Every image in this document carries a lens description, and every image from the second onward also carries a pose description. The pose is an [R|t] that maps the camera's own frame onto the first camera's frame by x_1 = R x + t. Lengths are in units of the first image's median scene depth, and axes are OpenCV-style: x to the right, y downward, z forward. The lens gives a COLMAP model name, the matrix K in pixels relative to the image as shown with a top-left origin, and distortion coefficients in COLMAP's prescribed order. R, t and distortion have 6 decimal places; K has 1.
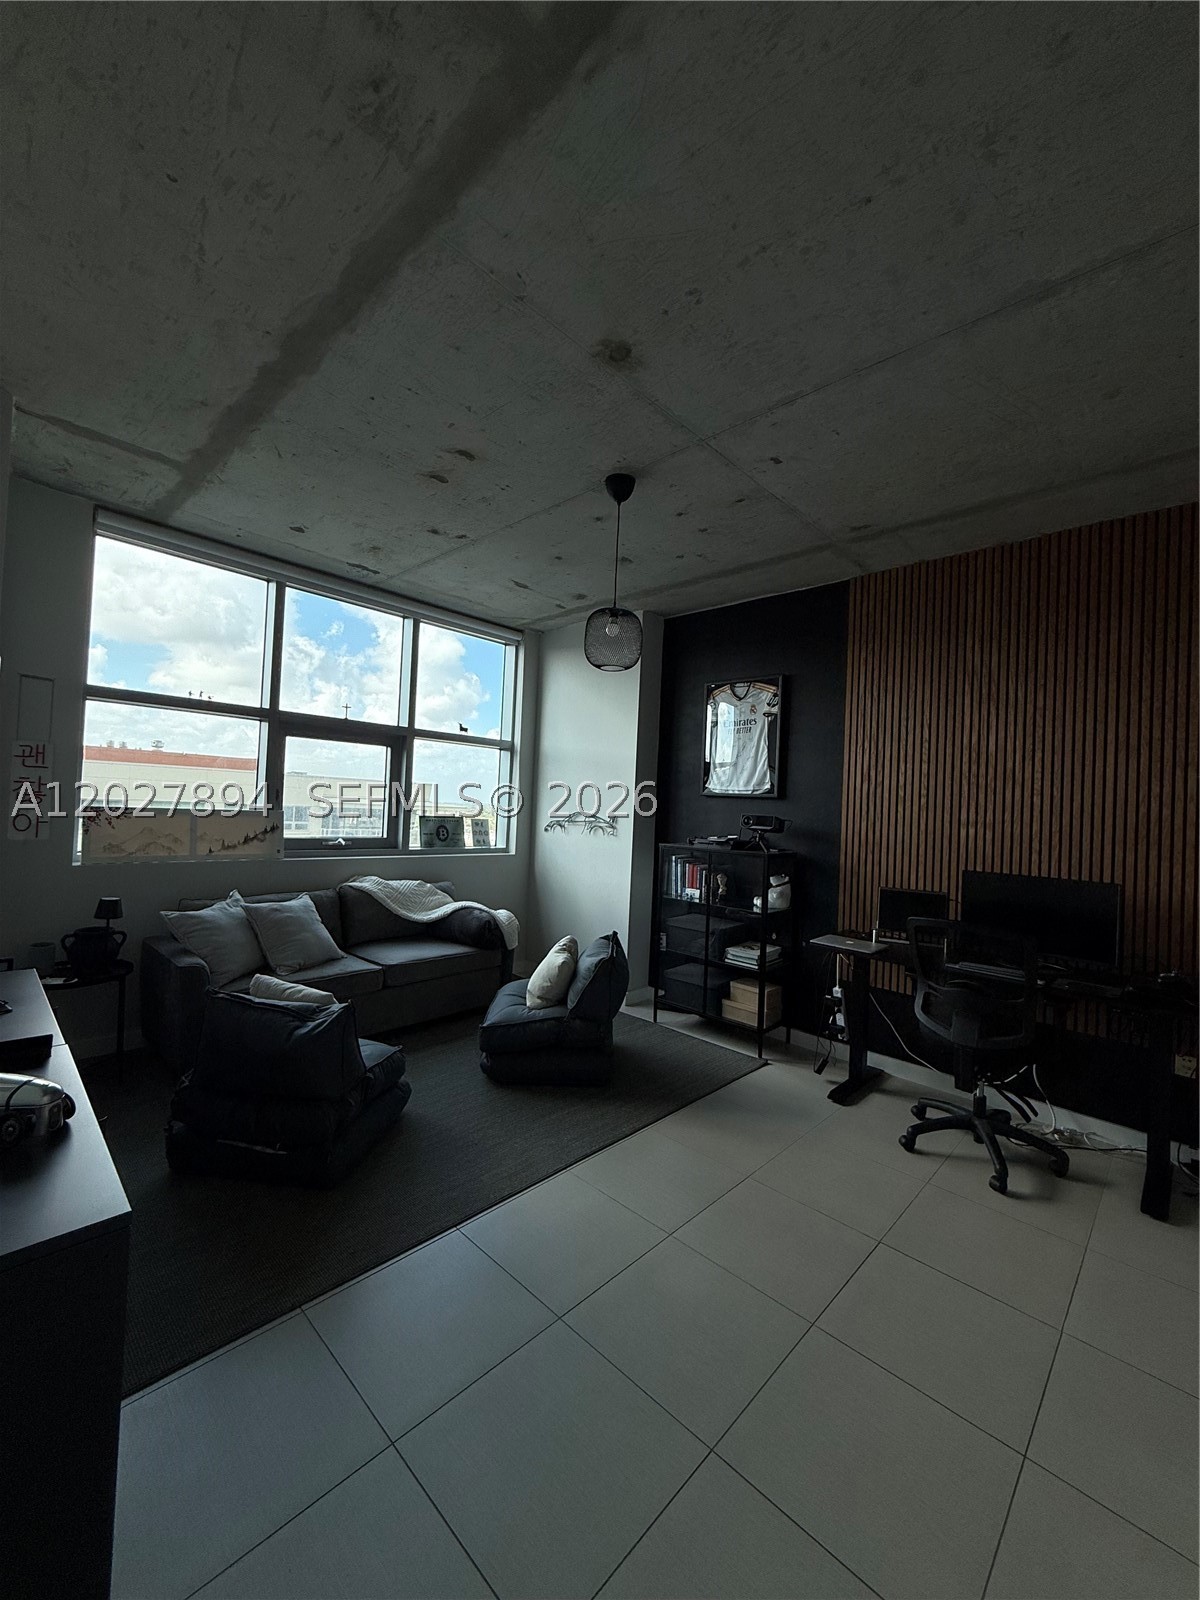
lens RADIAL K [[639.2, 0, 601.0], [0, 639.2, 795.3], [0, 0, 1]] dist [0.003472, 0.001398]
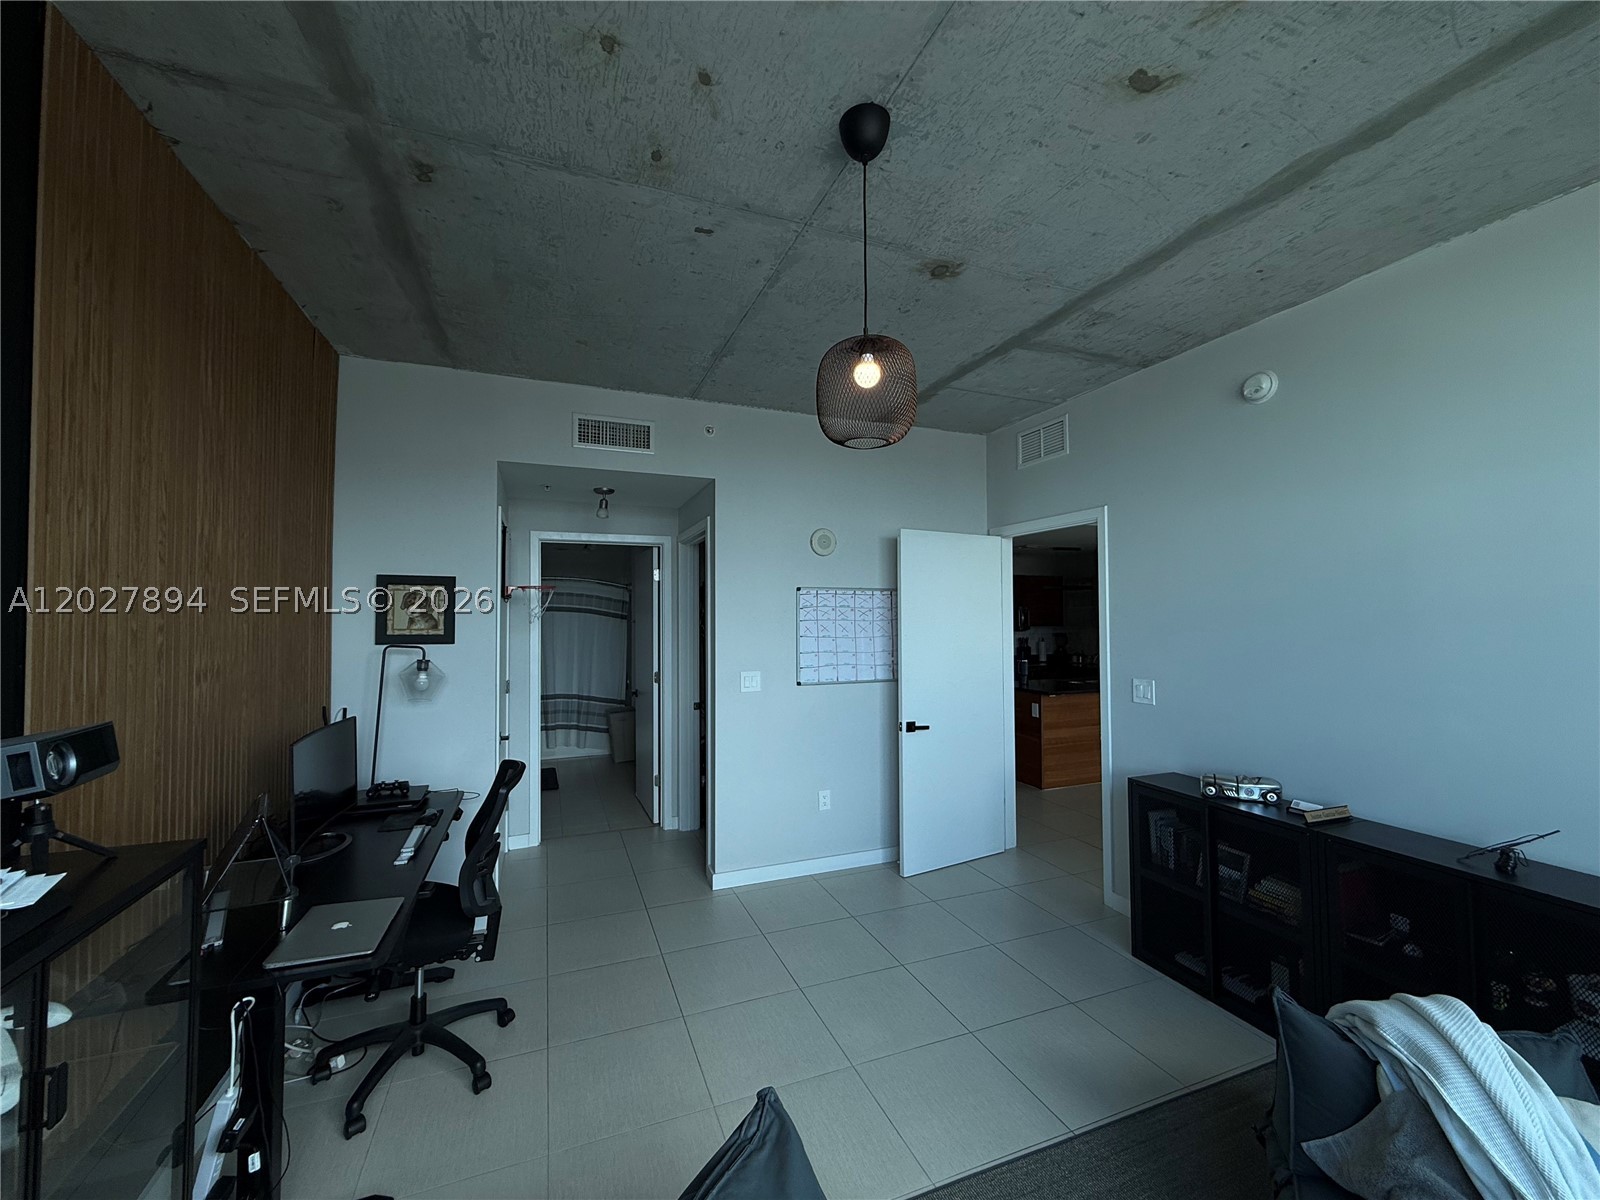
lens RADIAL K [[639.2, 0, 799.3], [0, 639.2, 598.0], [0, 0, 1]] dist [0.003472, 0.001398]
pose [[-0.910114, -0.030668, 0.413222, -0.215495], [-0.043045, 0.998859, -0.020674, -0.055975], [-0.412117, -0.036603, -0.910396, 1.948976]]
